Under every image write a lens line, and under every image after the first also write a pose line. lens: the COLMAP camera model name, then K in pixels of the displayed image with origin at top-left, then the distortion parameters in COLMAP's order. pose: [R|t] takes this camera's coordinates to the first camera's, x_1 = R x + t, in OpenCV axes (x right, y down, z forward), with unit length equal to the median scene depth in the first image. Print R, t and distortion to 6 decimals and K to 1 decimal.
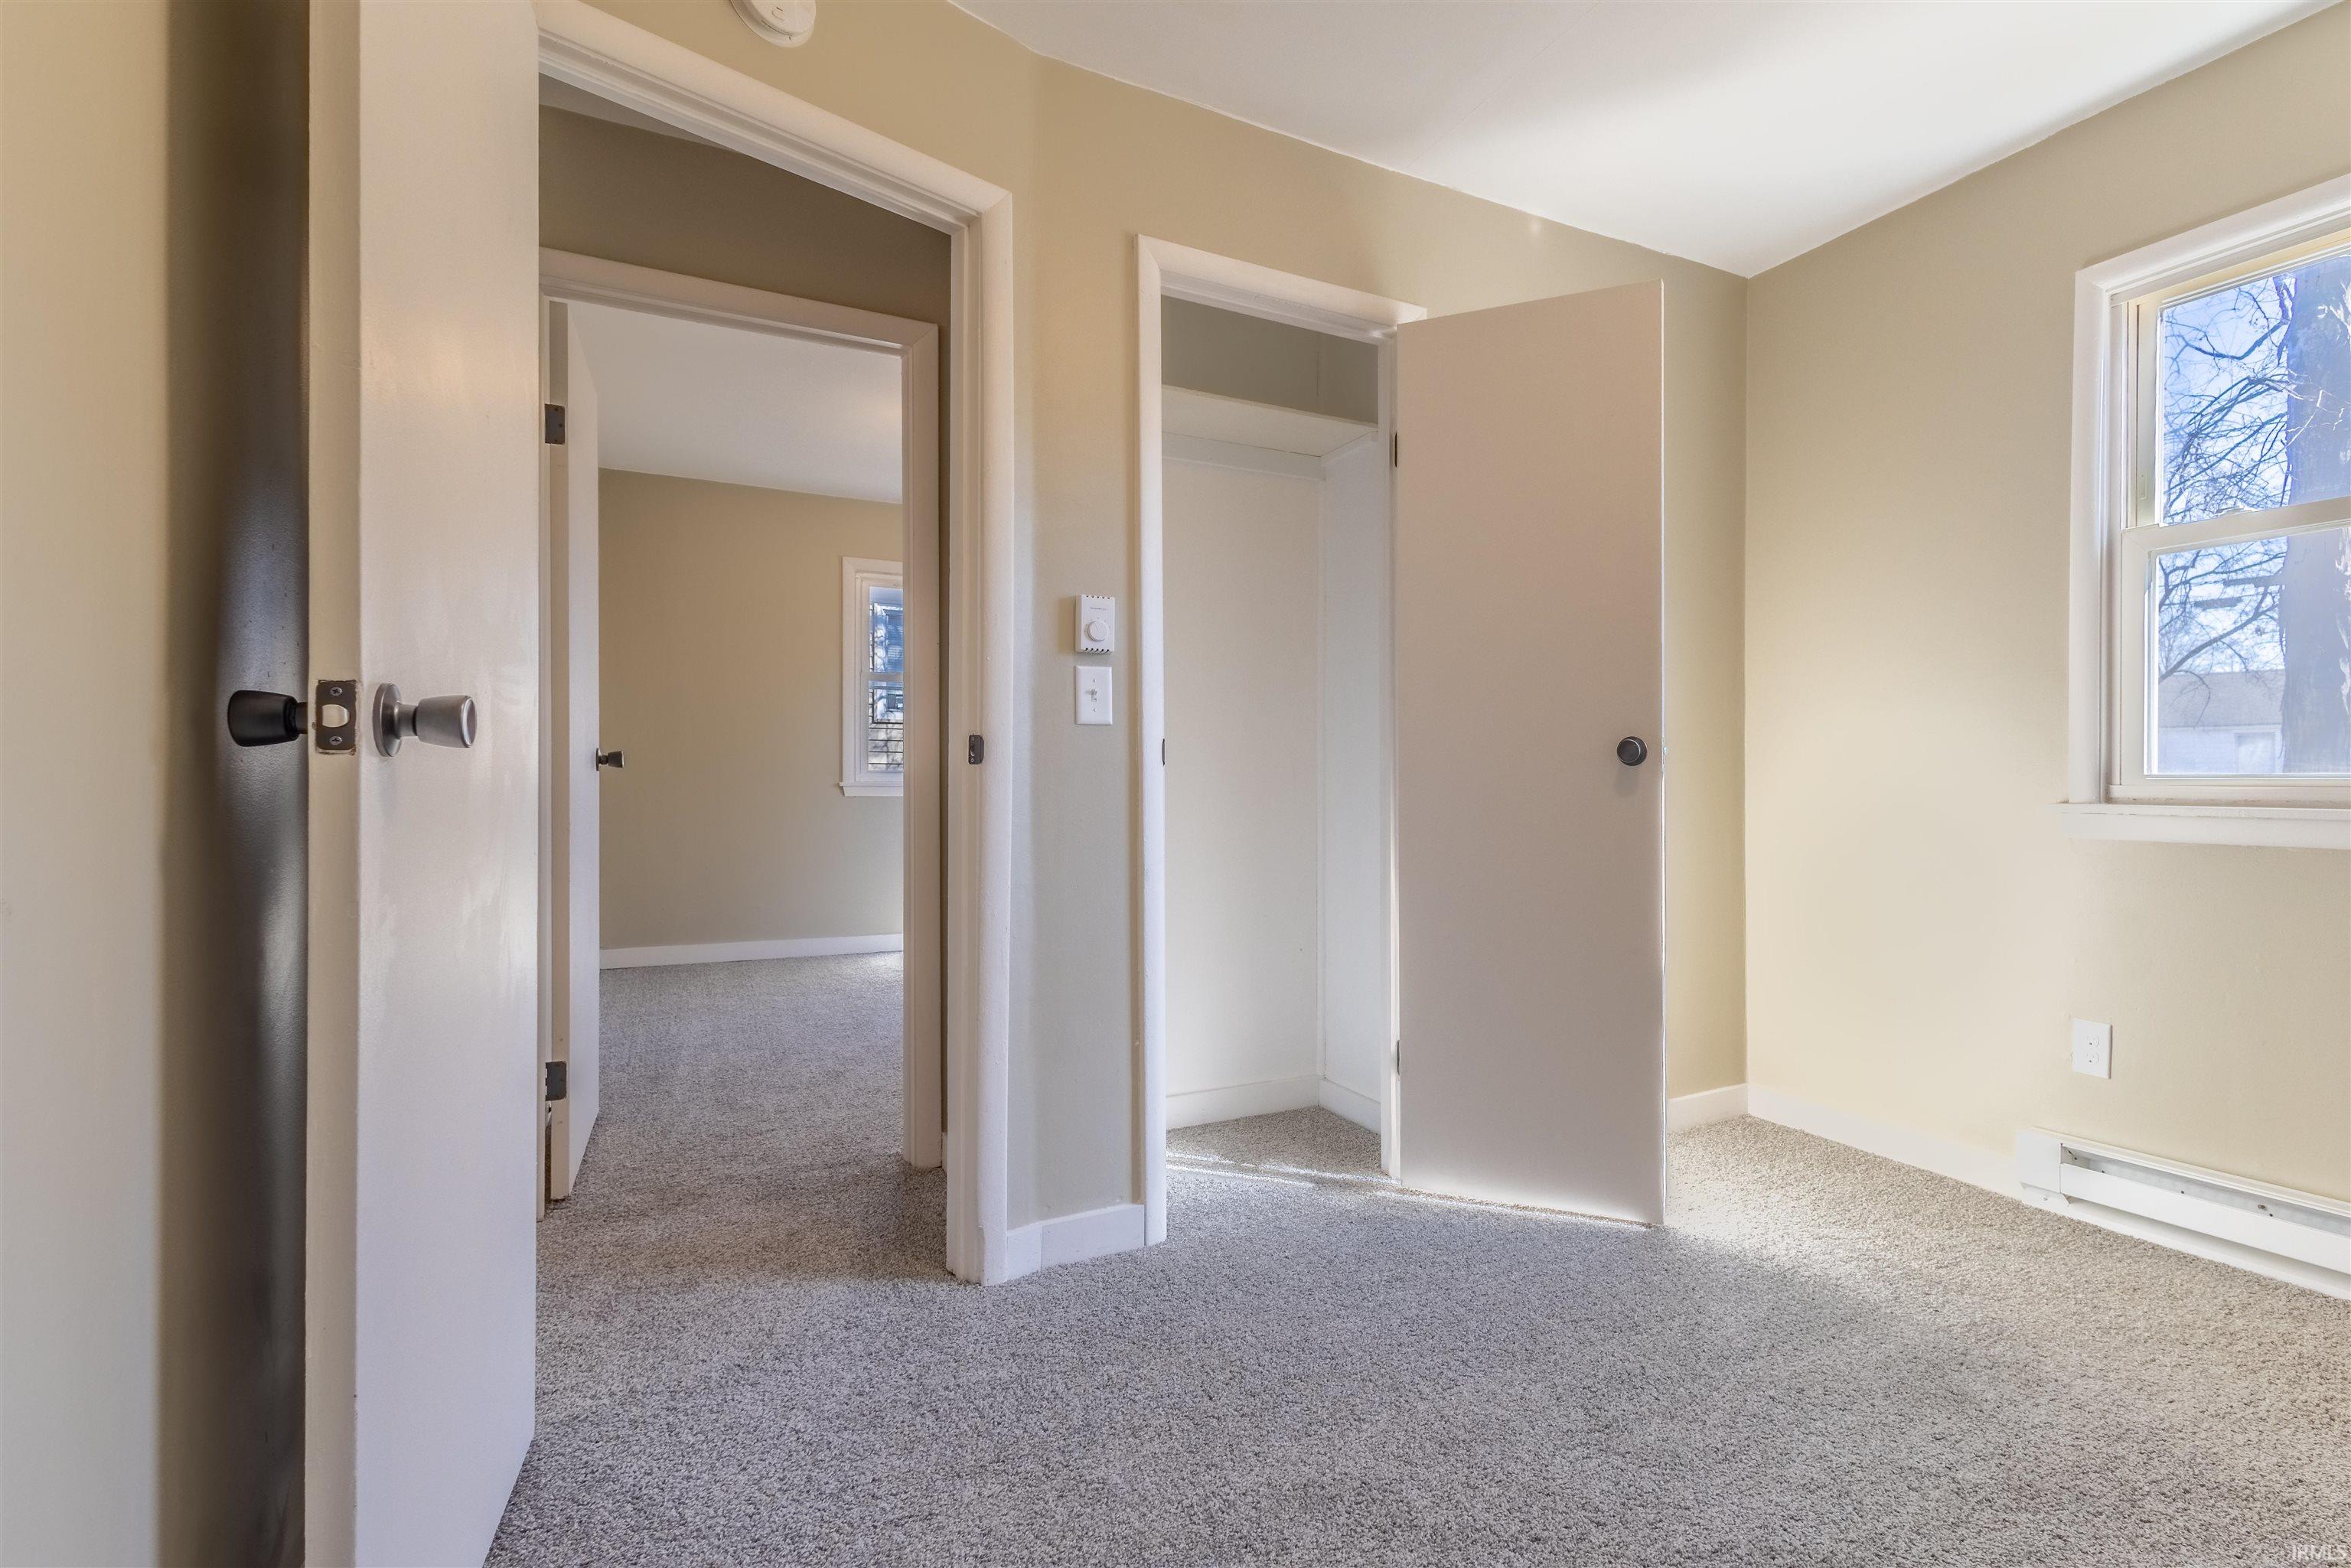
lens RADIAL K [[1092.6, 0, 1185.5], [0, 1092.6, 773.1], [0, 0, 1]] dist [-0.003909, -0.000776]
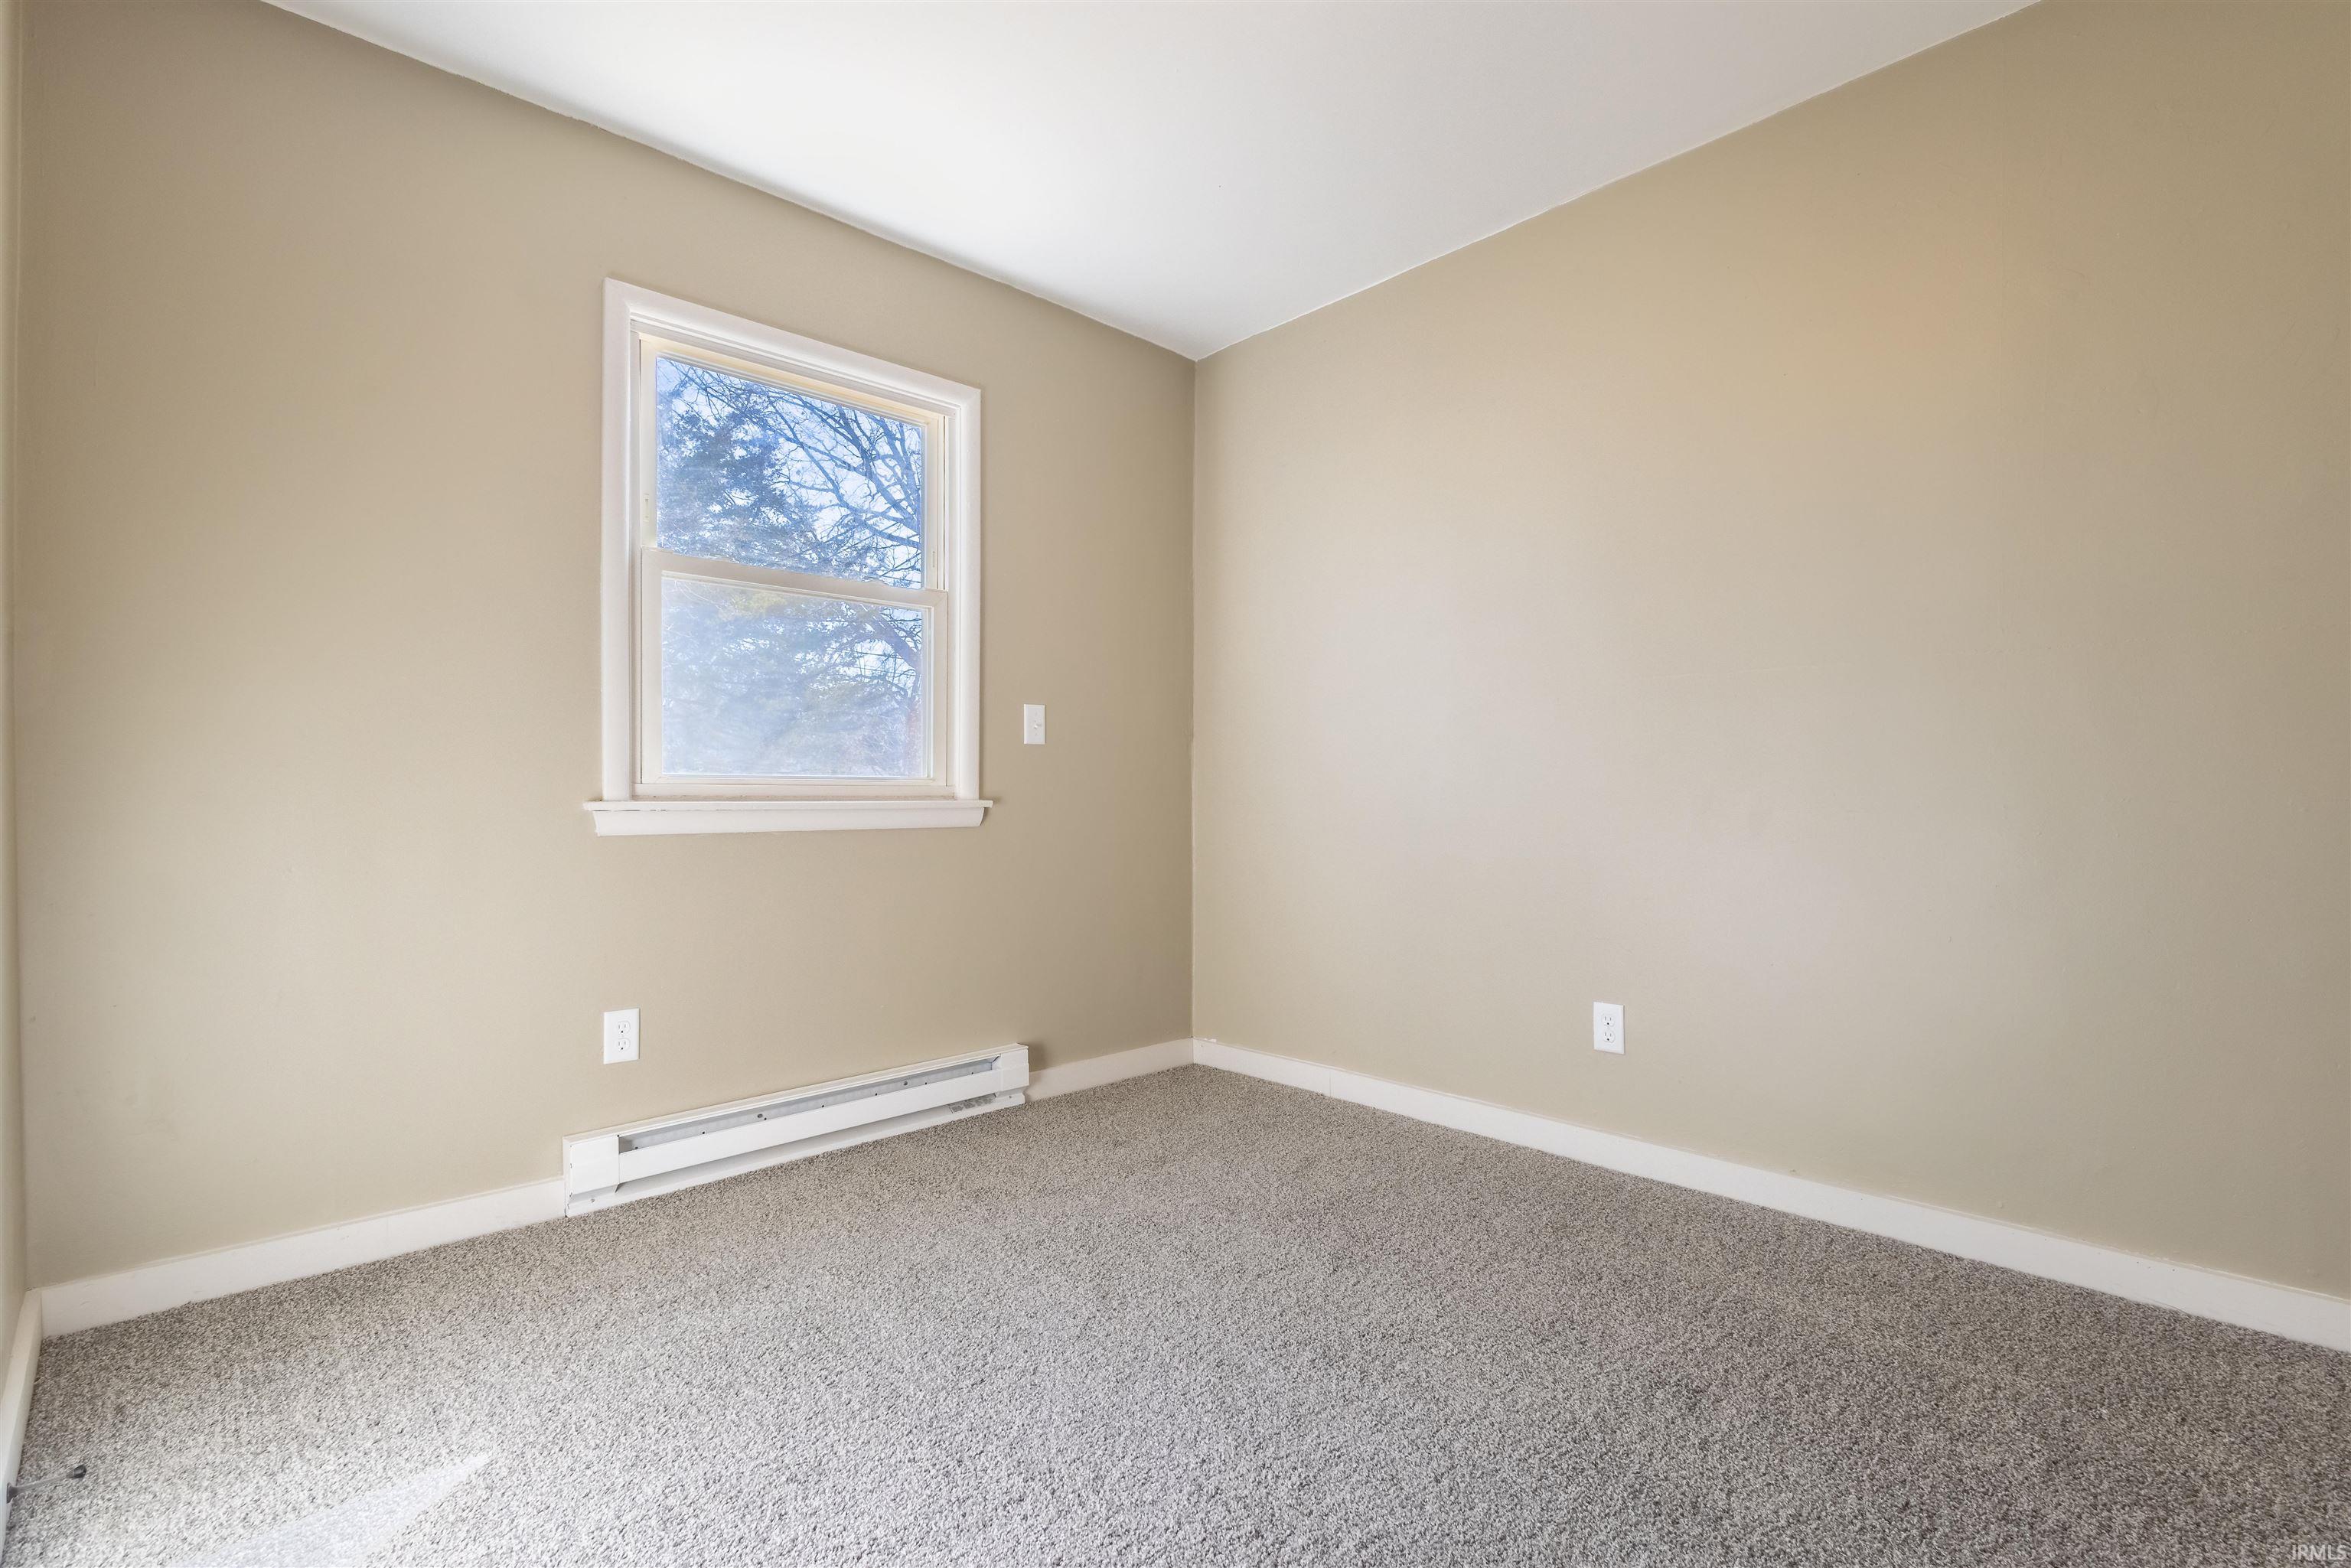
lens RADIAL K [[1092.6, 0, 1176.8], [0, 1092.6, 808.3], [0, 0, 1]] dist [-0.003909, -0.000776]
pose [[-0.289588, -0.011393, 0.957084, -0.324500], [0.004891, 0.999898, 0.013382, 0.024001], [-0.957139, 0.008556, -0.289503, 0.806588]]
